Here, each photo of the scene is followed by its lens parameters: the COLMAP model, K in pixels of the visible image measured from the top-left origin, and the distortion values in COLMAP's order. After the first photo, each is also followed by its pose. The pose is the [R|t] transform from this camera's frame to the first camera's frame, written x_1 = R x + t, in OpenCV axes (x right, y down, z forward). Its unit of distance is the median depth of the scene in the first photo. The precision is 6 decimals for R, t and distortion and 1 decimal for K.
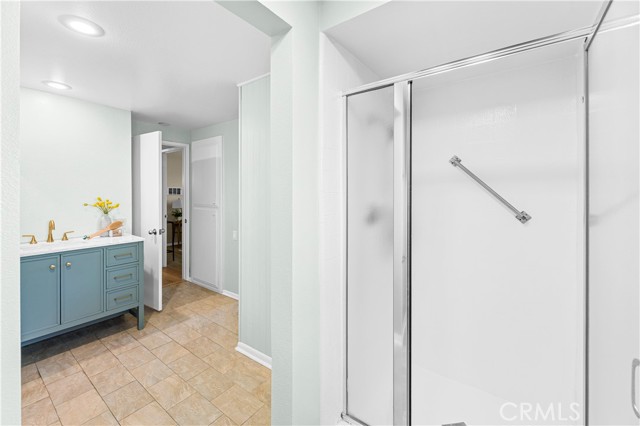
lens RADIAL K [[260.1, 0, 318.4], [0, 260.1, 210.6], [0, 0, 1]] dist [0.000810, 0.000152]
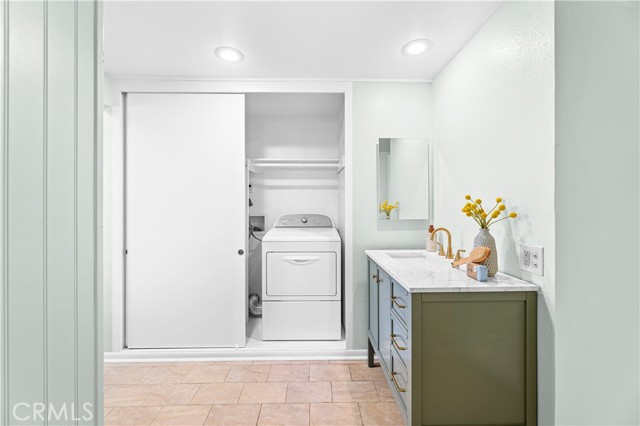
lens RADIAL K [[261.0, 0, 317.0], [0, 261.0, 202.8], [0, 0, 1]] dist [-0.000564, 0.000003]
pose [[-0.798919, -0.006833, -0.601400, -0.357592], [-0.043020, 0.998023, 0.045811, -0.057815], [0.599898, 0.062472, -0.797634, 1.581776]]
